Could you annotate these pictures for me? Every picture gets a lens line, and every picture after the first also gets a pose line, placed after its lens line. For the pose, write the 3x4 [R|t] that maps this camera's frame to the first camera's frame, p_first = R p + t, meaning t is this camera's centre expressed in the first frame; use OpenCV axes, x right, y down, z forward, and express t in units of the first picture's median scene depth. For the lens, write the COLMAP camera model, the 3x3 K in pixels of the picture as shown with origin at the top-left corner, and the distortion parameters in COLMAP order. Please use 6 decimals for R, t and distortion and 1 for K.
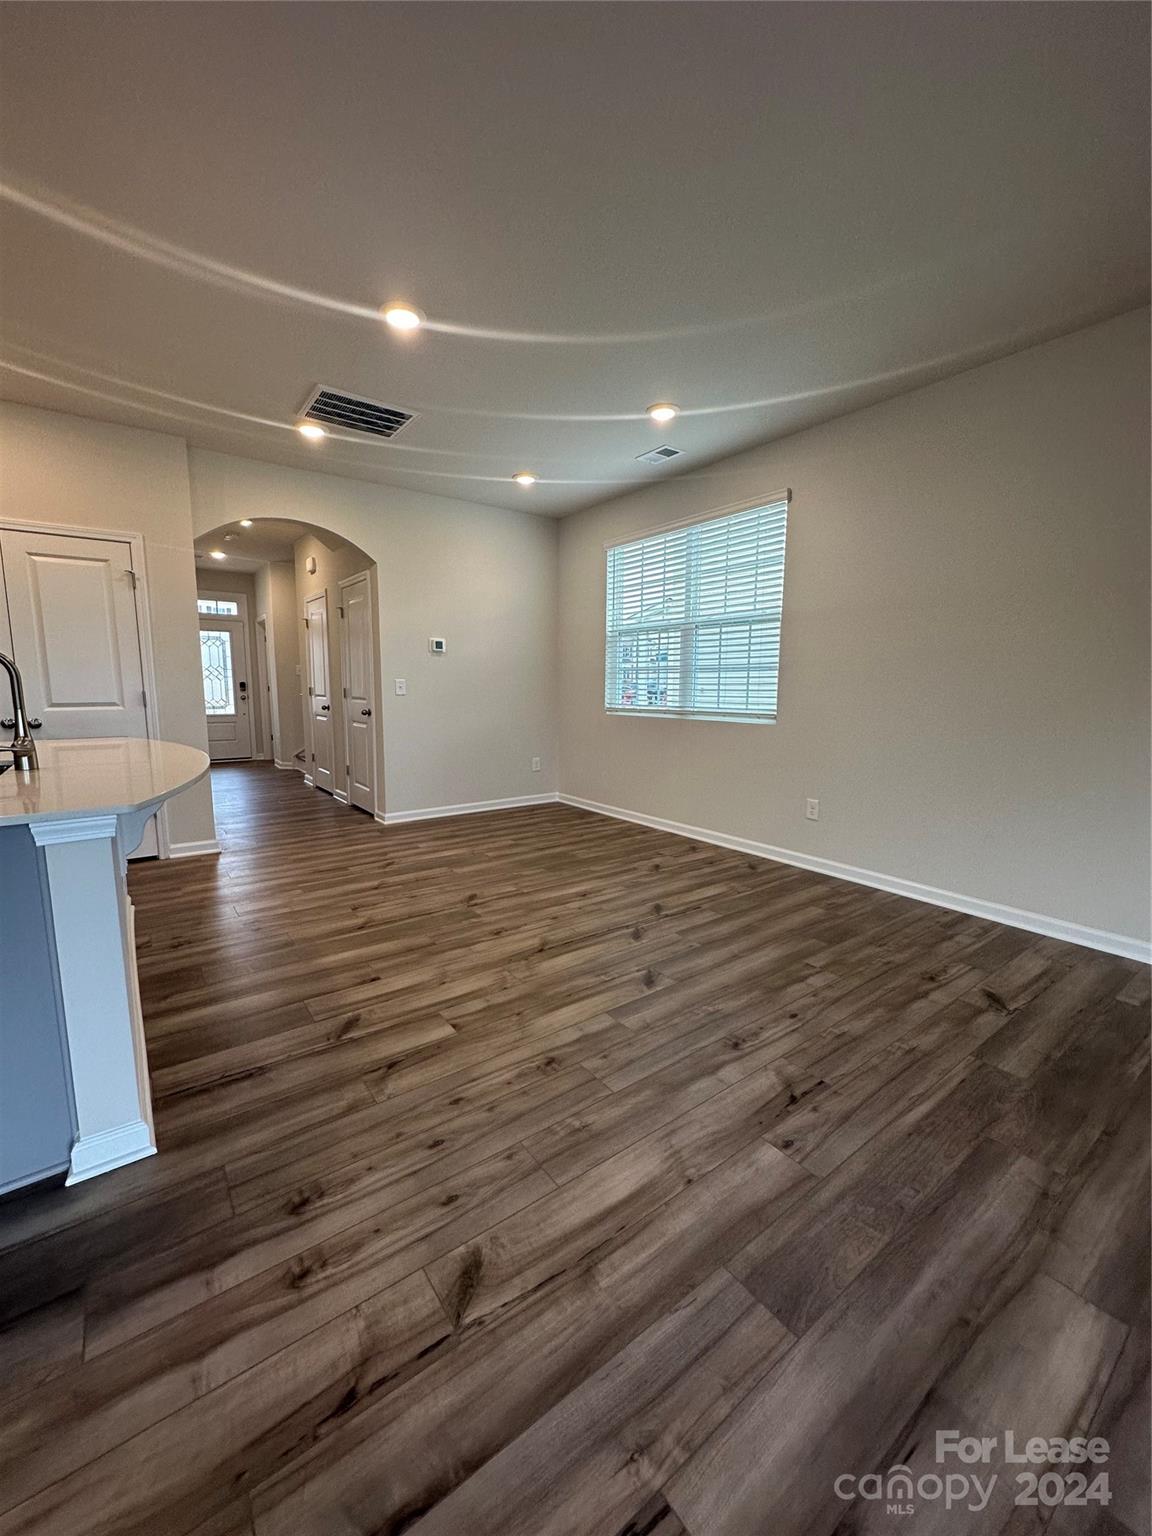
lens RADIAL K [[612.0, 0, 571.7], [0, 612.0, 770.9], [0, 0, 1]] dist [-0.001092, -0.000144]
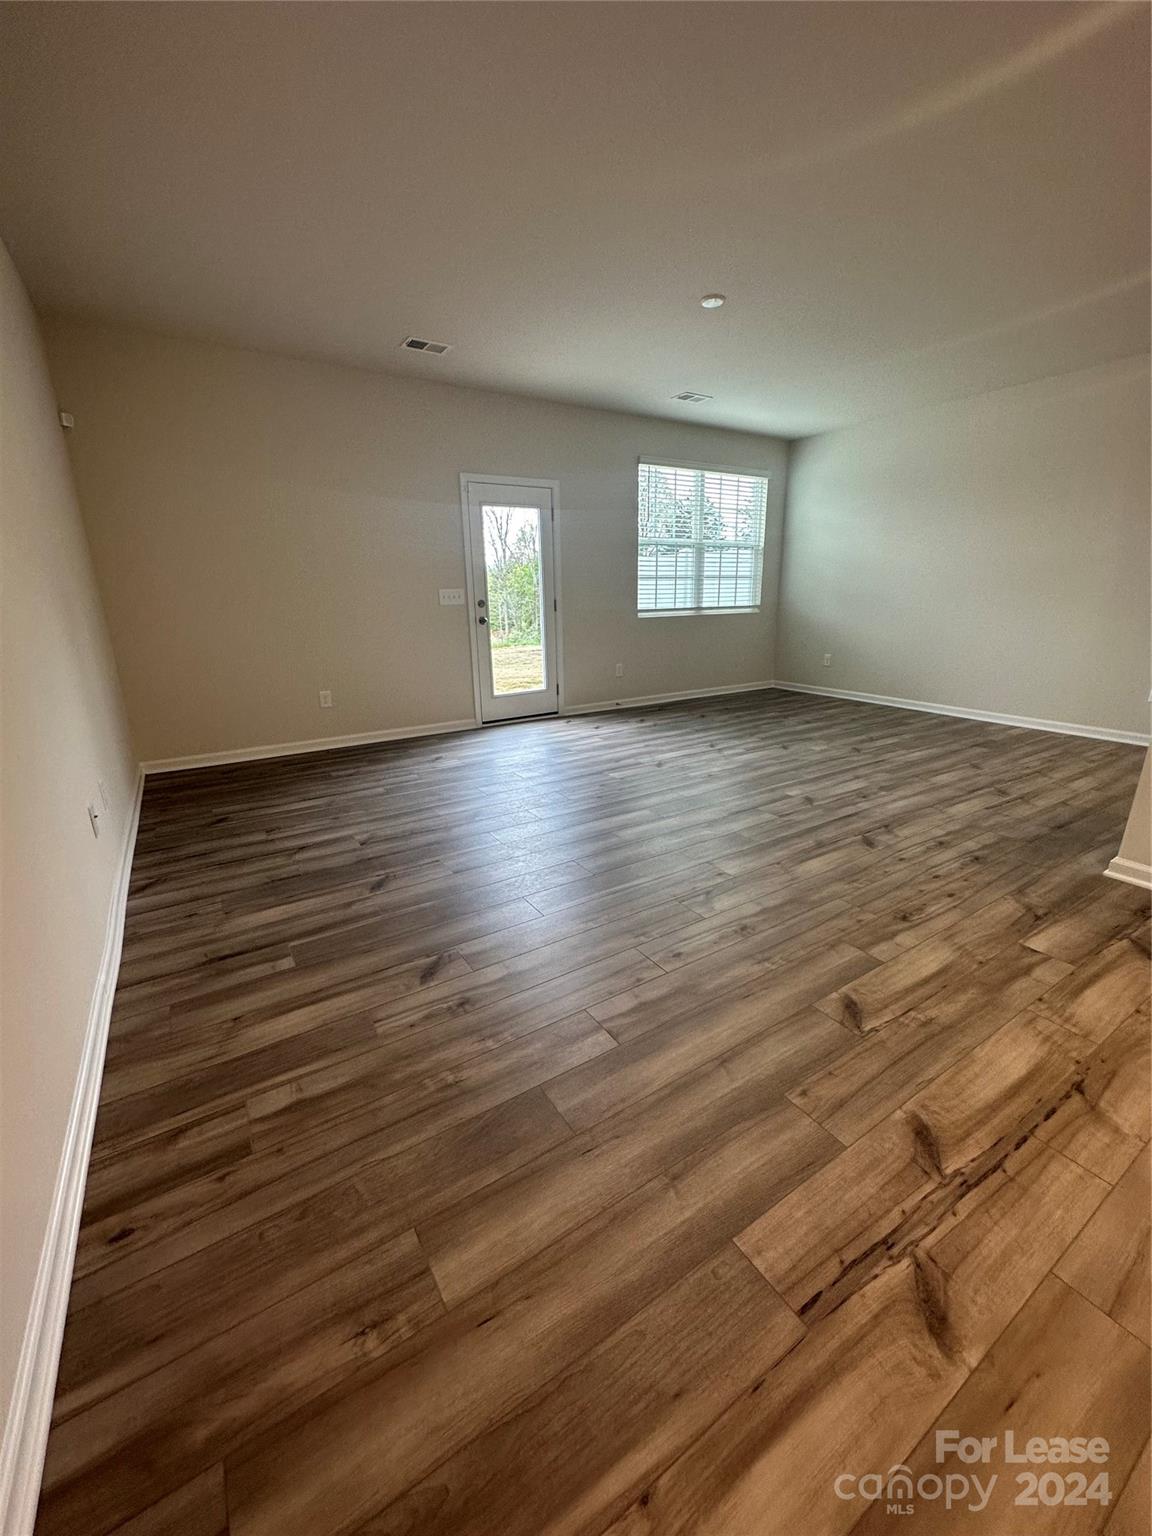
lens RADIAL K [[612.0, 0, 574.5], [0, 612.0, 769.3], [0, 0, 1]] dist [-0.001092, -0.000144]
pose [[-0.997597, -0.015220, 0.067585, 0.522939], [0.014851, 0.905903, 0.423225, -0.294932], [-0.067667, 0.423211, -0.903501, 1.977406]]
